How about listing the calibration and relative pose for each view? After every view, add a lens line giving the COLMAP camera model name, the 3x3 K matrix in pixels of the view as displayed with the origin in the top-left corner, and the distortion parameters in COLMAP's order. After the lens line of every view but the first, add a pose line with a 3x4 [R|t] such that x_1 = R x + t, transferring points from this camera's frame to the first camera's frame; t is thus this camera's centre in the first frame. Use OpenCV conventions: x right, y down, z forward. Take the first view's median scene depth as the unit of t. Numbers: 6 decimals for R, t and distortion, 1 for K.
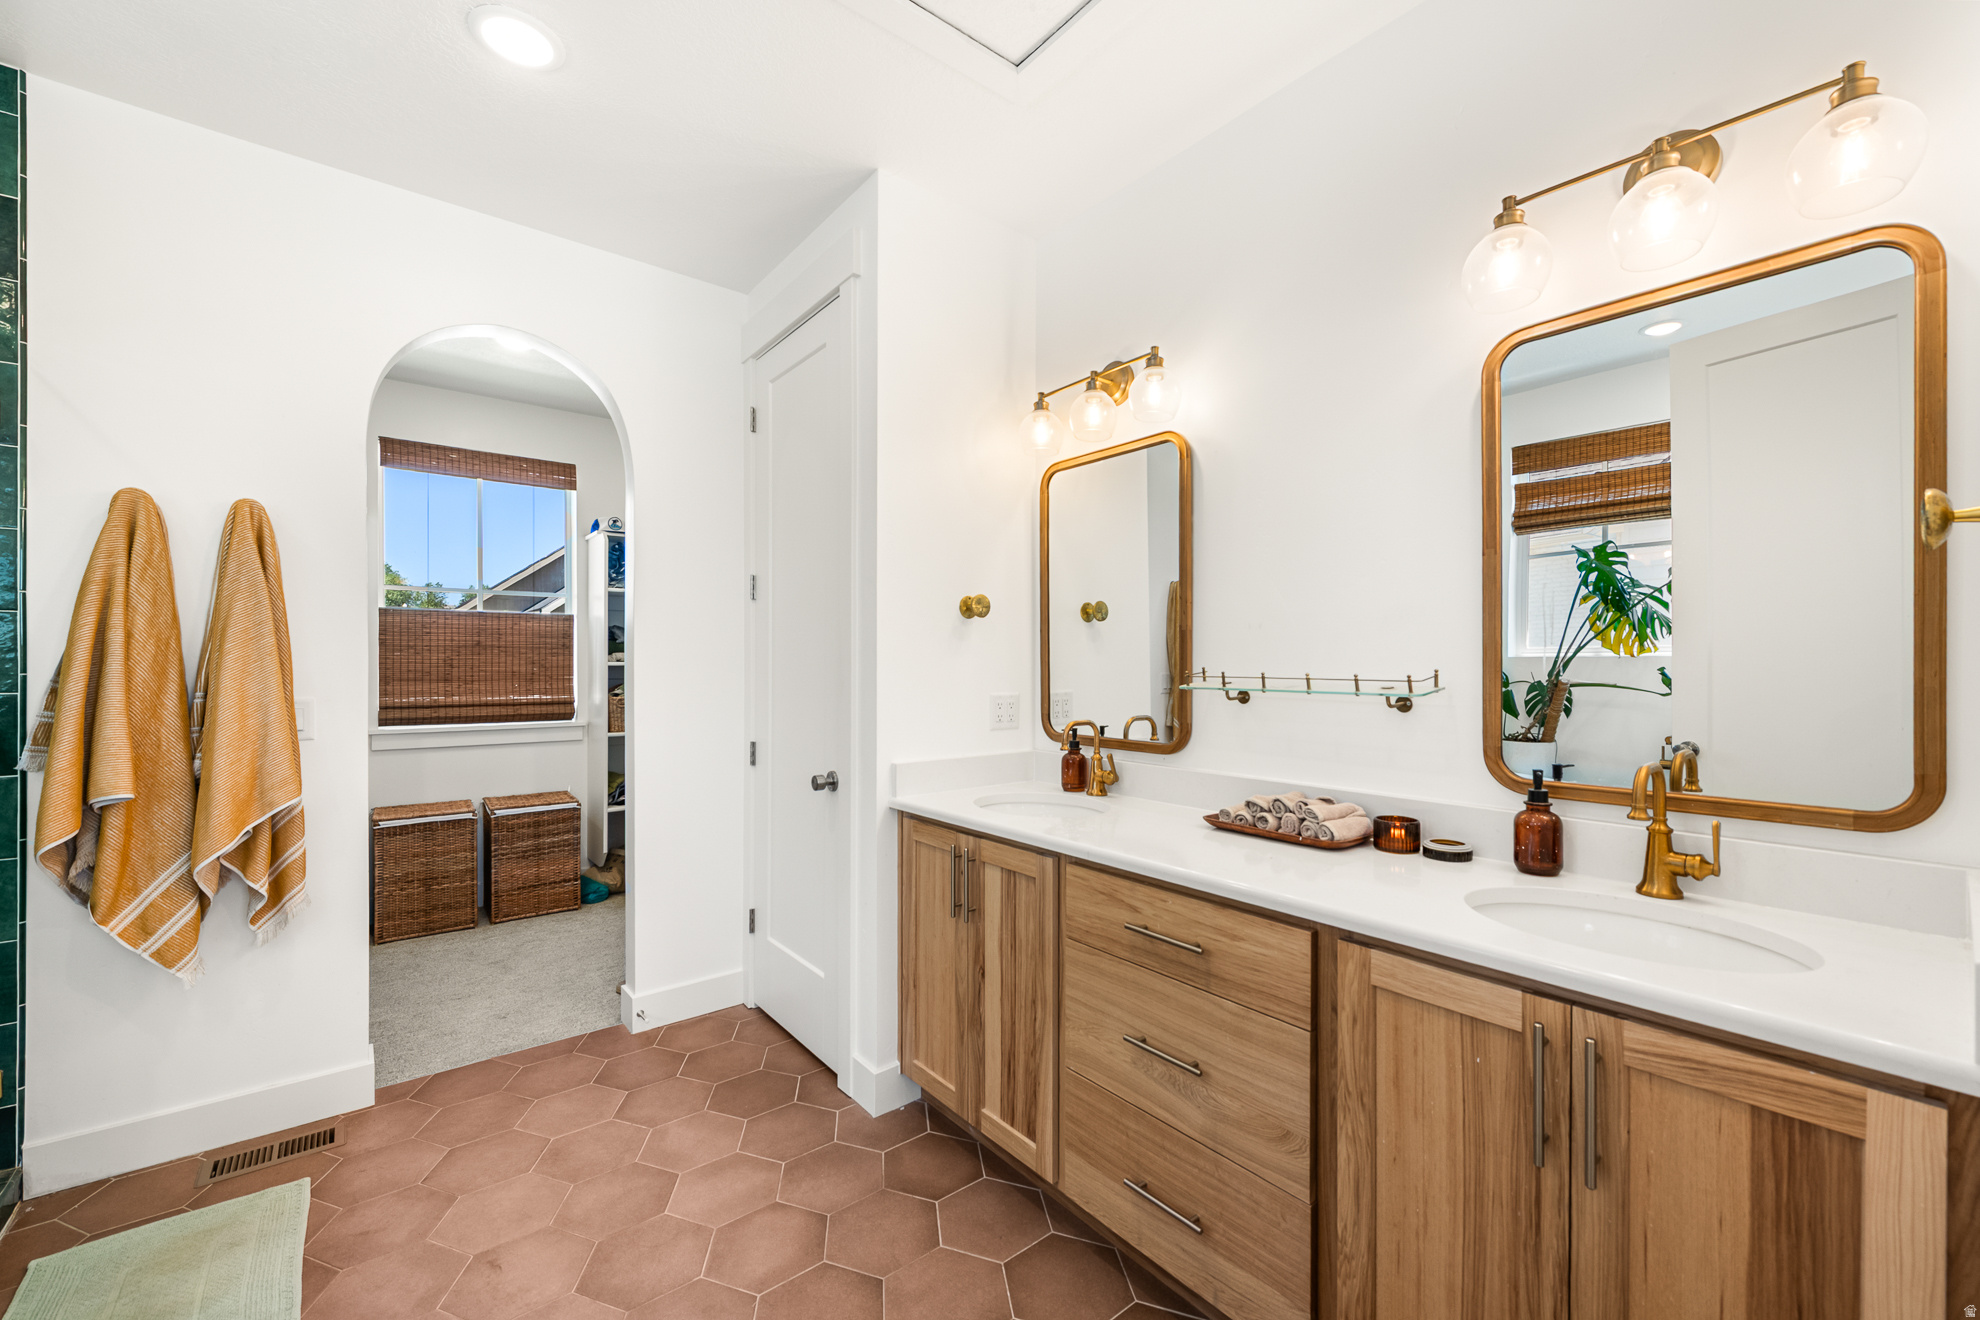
lens RADIAL K [[778.8, 0, 1006.7], [0, 778.8, 669.8], [0, 0, 1]] dist [0.003235, -0.000257]
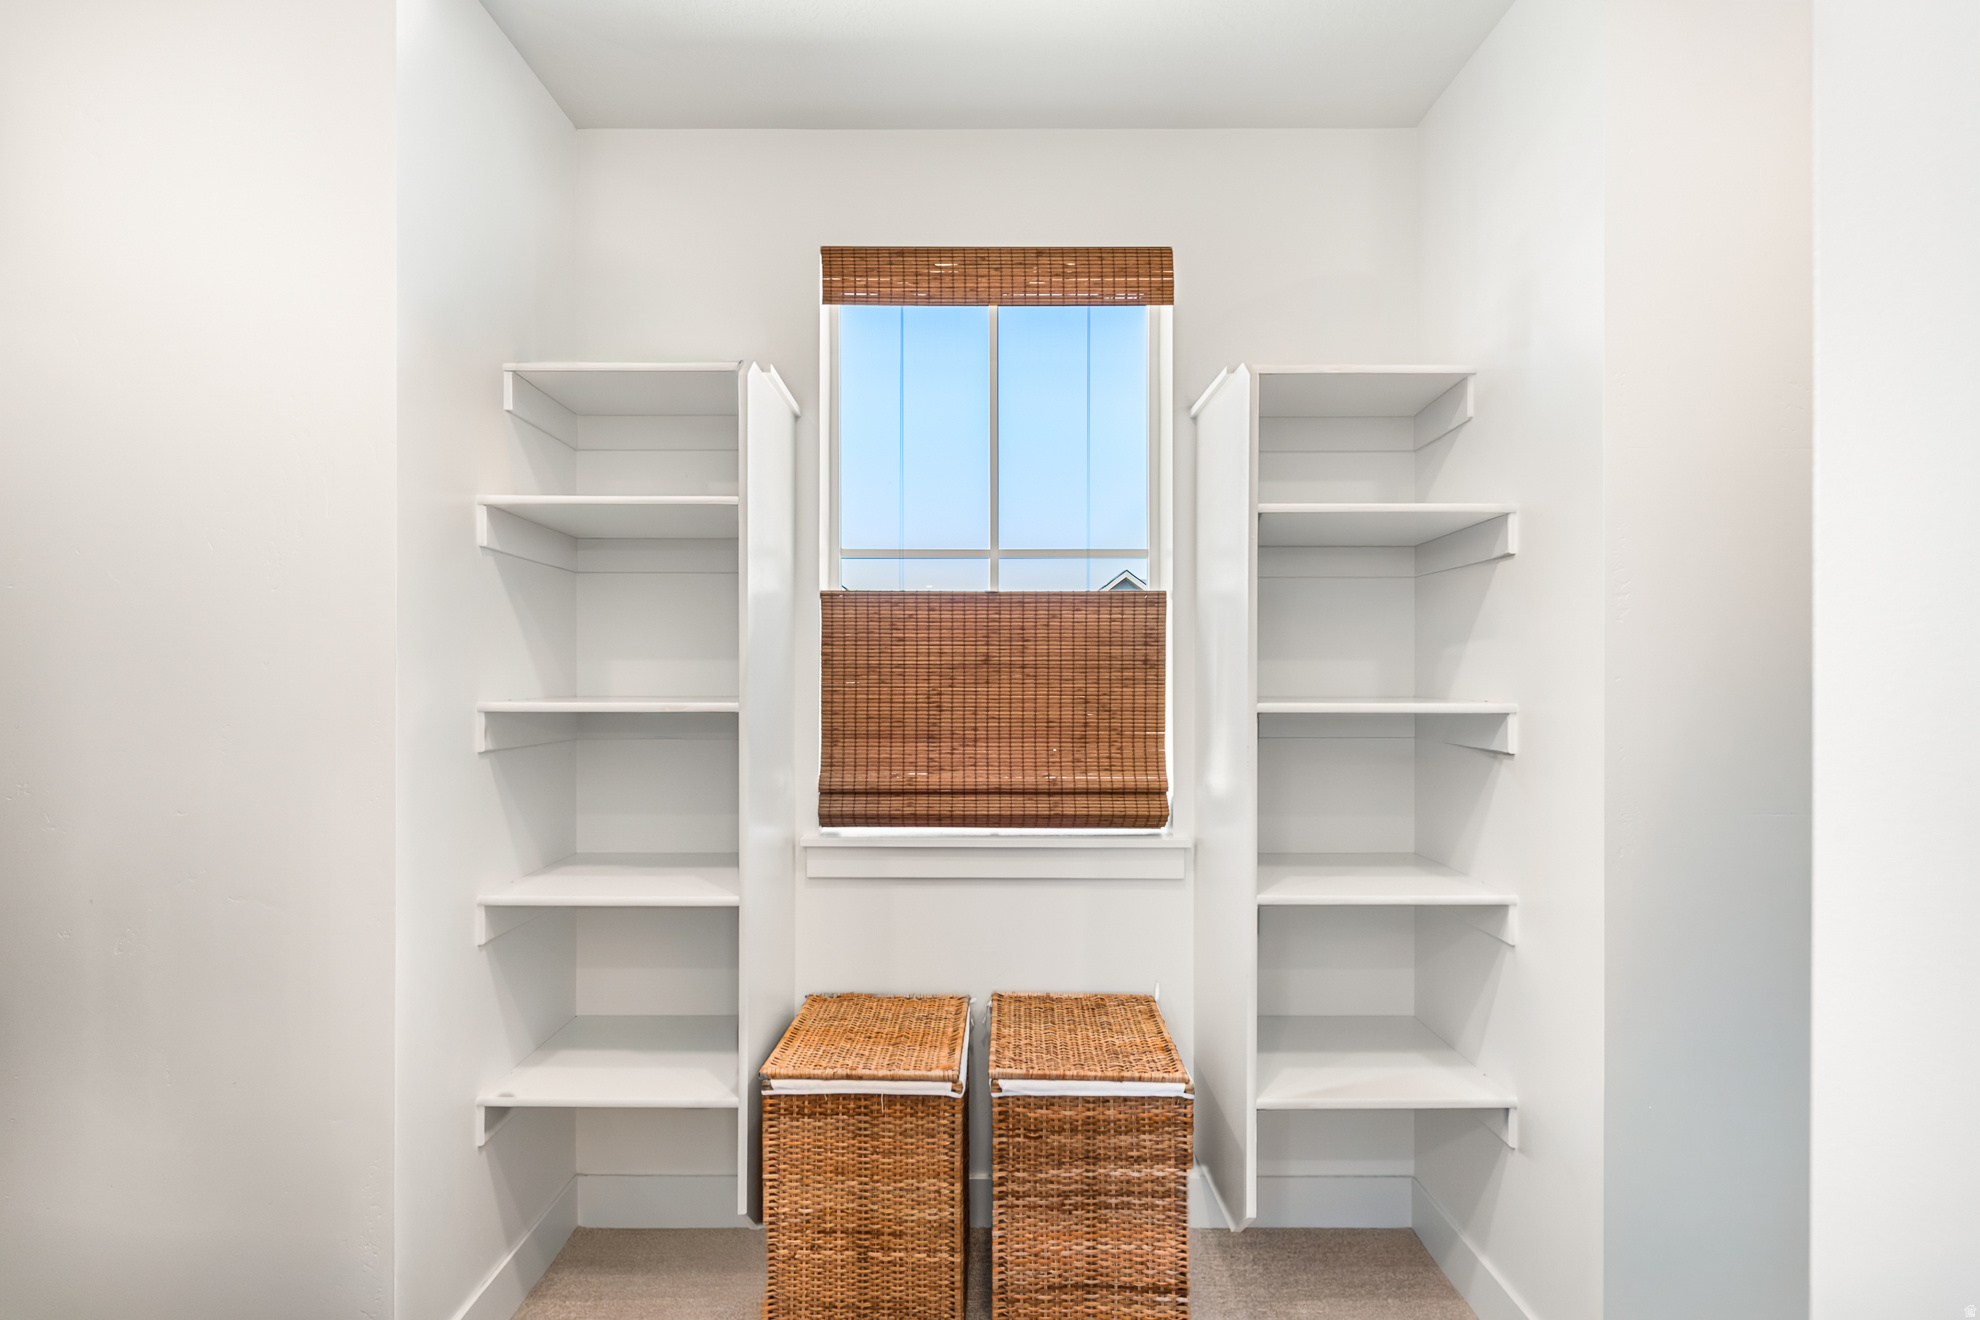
lens RADIAL K [[778.8, 0, 991.3], [0, 778.8, 677.0], [0, 0, 1]] dist [0.003235, -0.000257]
pose [[0.777574, -0.004152, -0.628778, -0.389429], [-0.003884, 0.999927, -0.011406, -0.018532], [0.628779, 0.011311, 0.777502, 0.653112]]
